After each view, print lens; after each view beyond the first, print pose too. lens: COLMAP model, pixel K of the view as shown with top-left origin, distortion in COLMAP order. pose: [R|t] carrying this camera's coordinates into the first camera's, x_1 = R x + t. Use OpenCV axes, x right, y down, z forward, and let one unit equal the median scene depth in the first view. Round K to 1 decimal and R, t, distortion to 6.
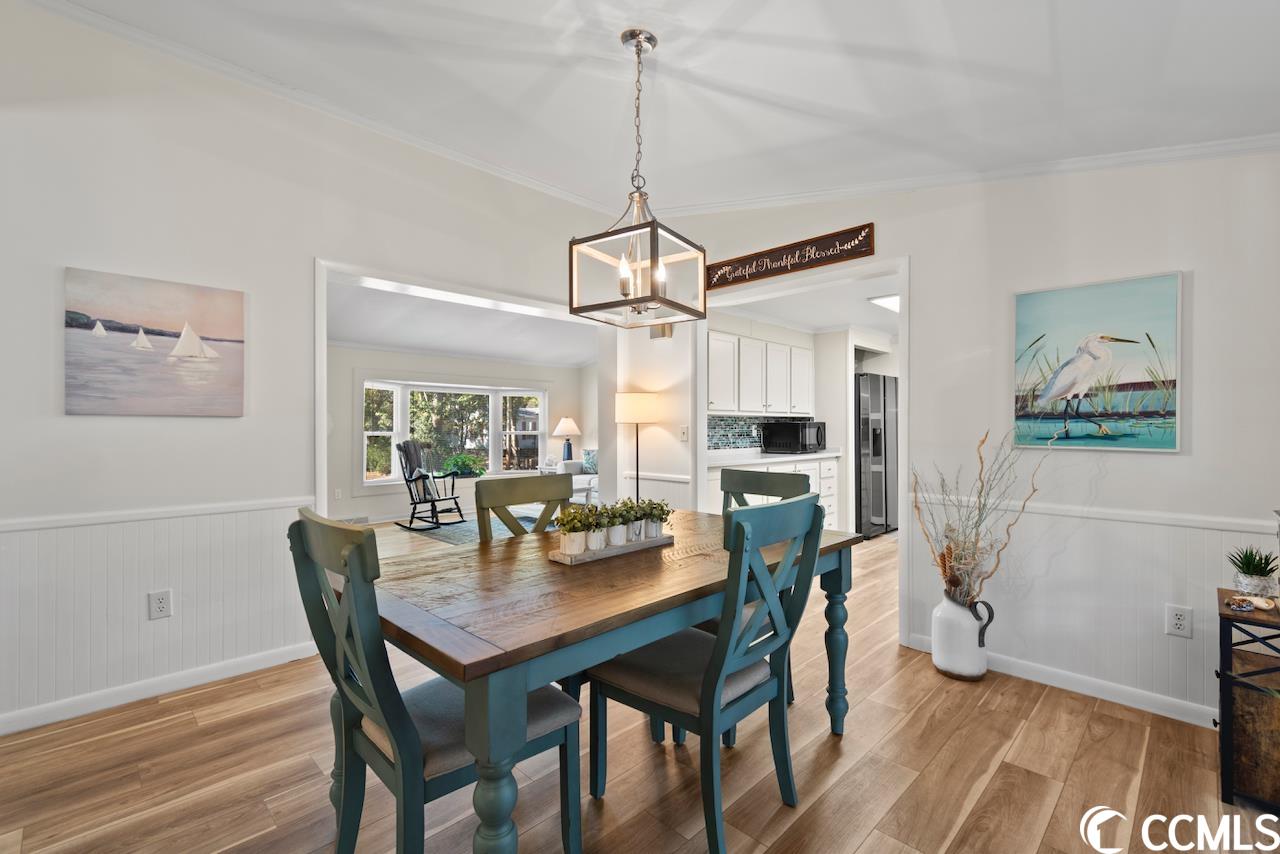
lens RADIAL K [[565.4, 0, 617.1], [0, 565.4, 427.7], [0, 0, 1]] dist [0.003830, -0.002311]
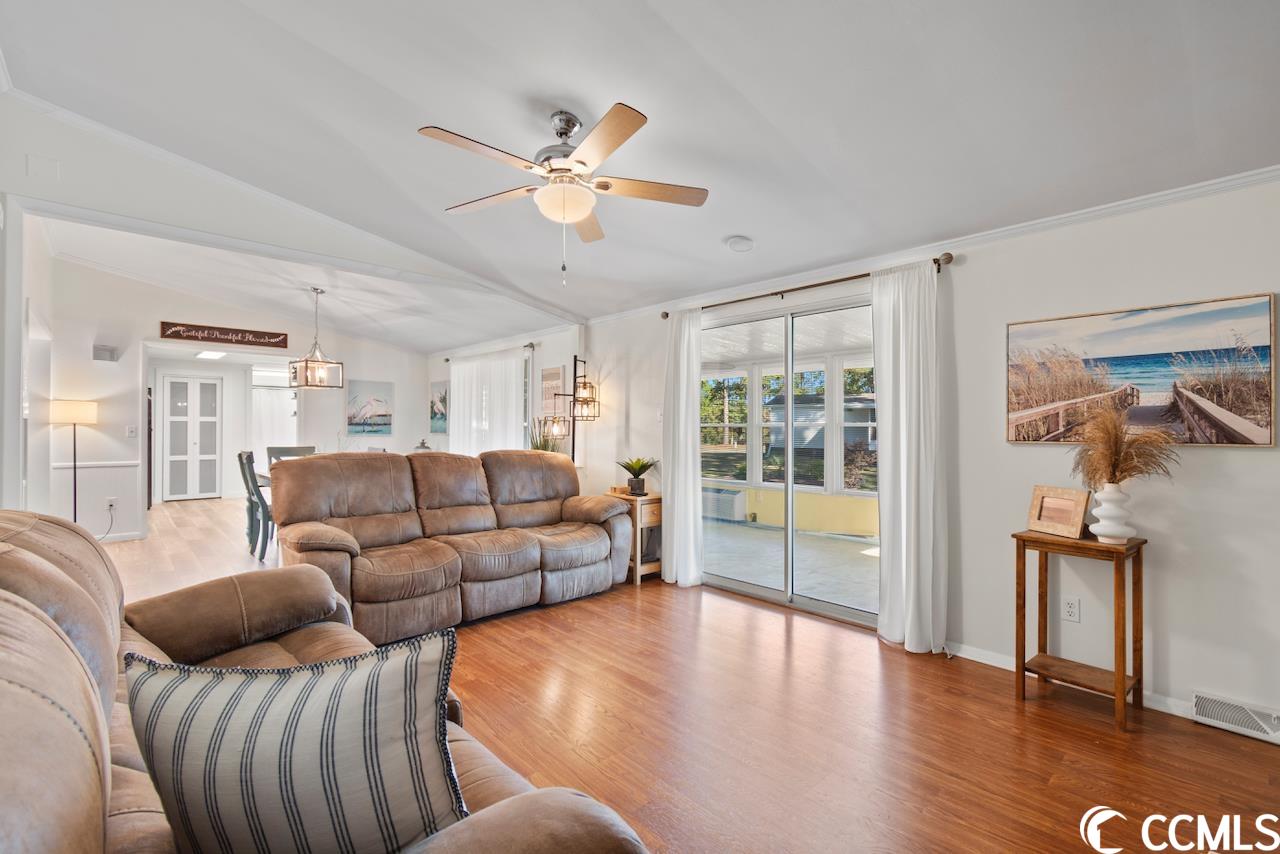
lens RADIAL K [[565.4, 0, 636.4], [0, 565.4, 427.4], [0, 0, 1]] dist [0.003830, -0.002311]
pose [[0.046738, 0.003167, 0.998902, -0.851601], [-0.002017, 0.999993, -0.003076, 0.000685], [-0.998905, -0.001871, 0.046744, -0.228032]]
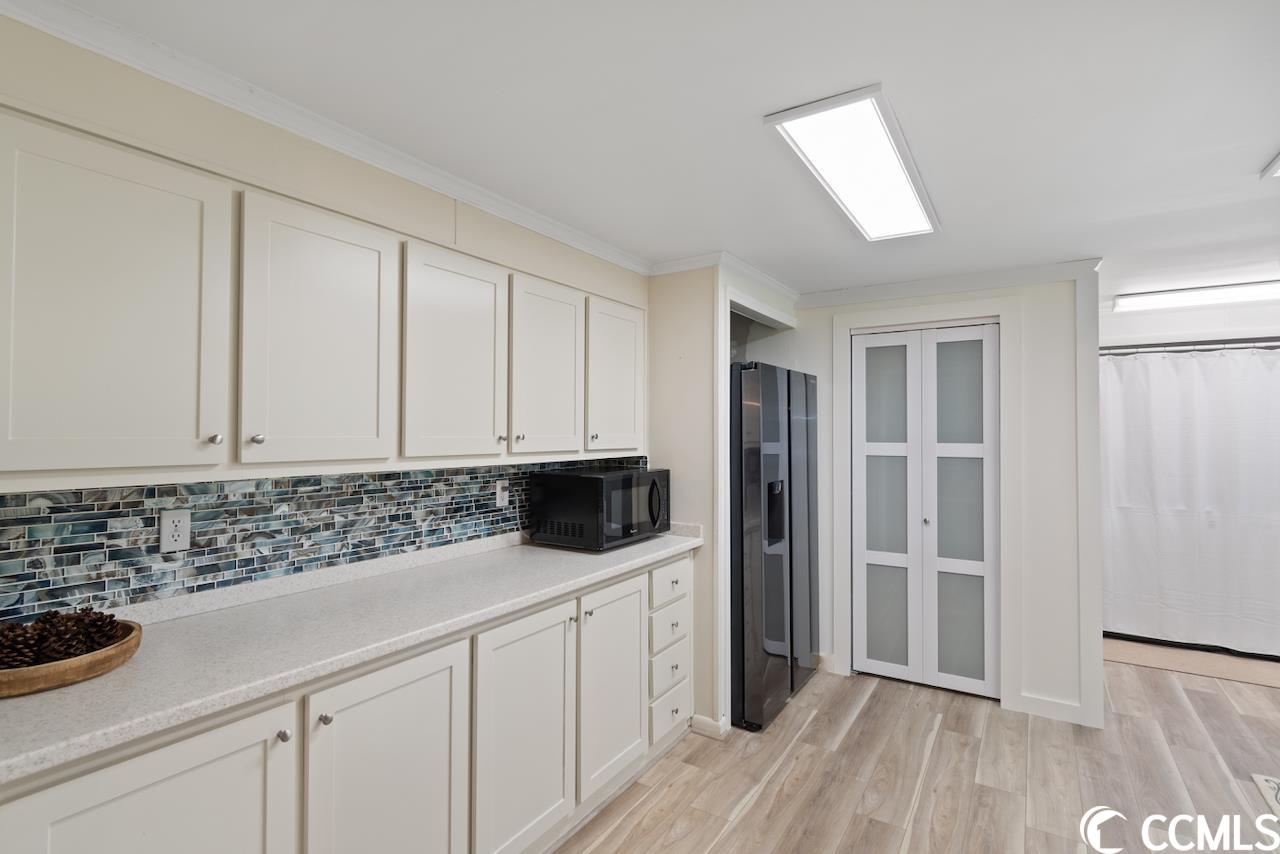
lens RADIAL K [[607.9, 0, 630.3], [0, 607.9, 422.6], [0, 0, 1]] dist [0.001061, -0.002482]
pose [[0.978240, 0.004485, 0.207428, 0.243532], [-0.001144, 0.999868, -0.016226, -0.040029], [-0.207474, 0.015636, 0.978116, 0.546487]]
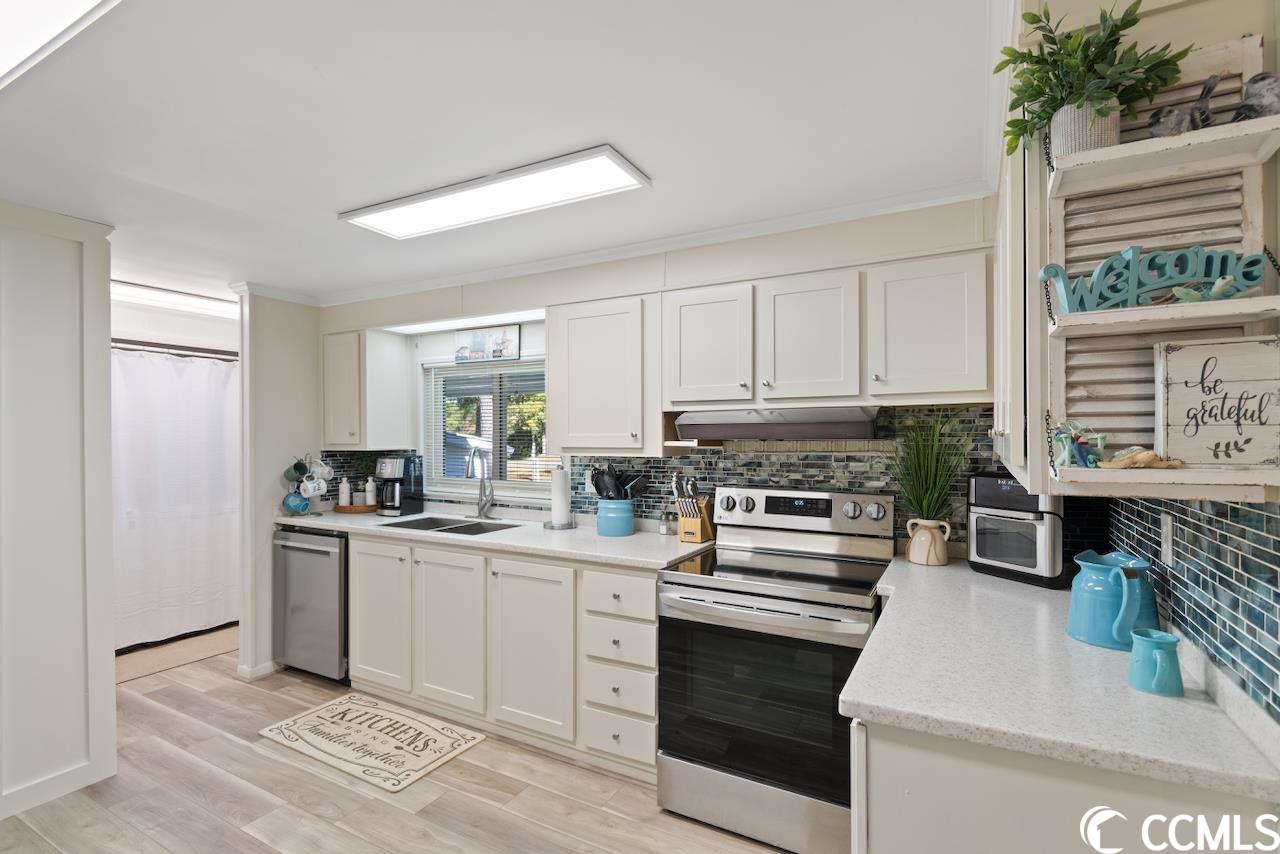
lens RADIAL K [[607.9, 0, 640.6], [0, 607.9, 434.8], [0, 0, 1]] dist [0.001061, -0.002482]
pose [[-0.284866, -0.000683, 0.958567, 0.209953], [0.003840, 0.999991, 0.001854, -0.037786], [-0.958560, 0.004209, -0.284861, 0.712807]]
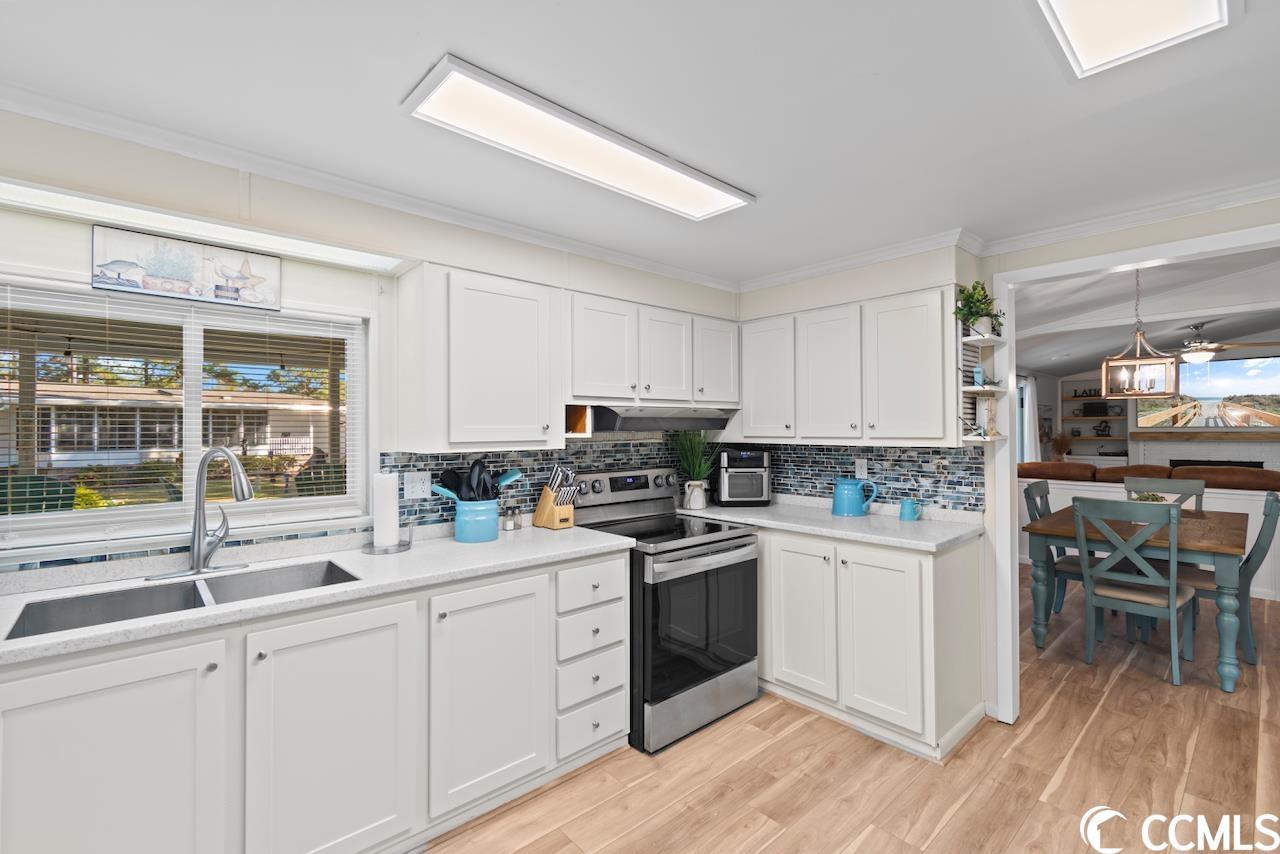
lens RADIAL K [[565.4, 0, 640.4], [0, 565.4, 424.7], [0, 0, 1]] dist [0.003830, -0.002311]
pose [[-0.999198, 0.003443, 0.039899, 0.547814], [0.003300, 0.999988, -0.003649, -0.037058], [-0.039911, -0.003514, -0.999197, 0.987900]]
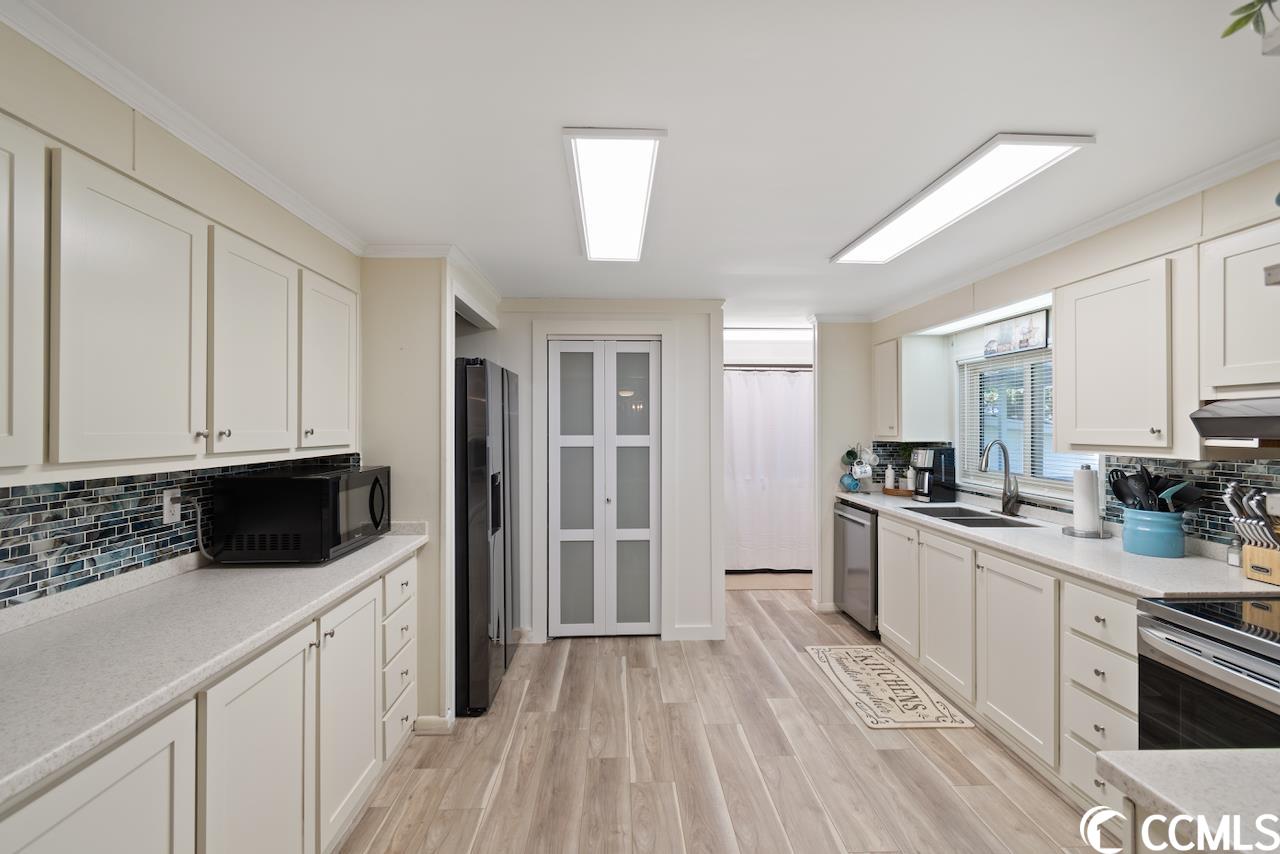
lens RADIAL K [[565.4, 0, 634.2], [0, 565.4, 423.7], [0, 0, 1]] dist [0.003830, -0.002311]
pose [[0.679060, 0.002871, 0.734077, 0.185831], [0.002162, 0.999980, -0.005911, -0.039747], [-0.734080, 0.005601, 0.679040, 0.591481]]
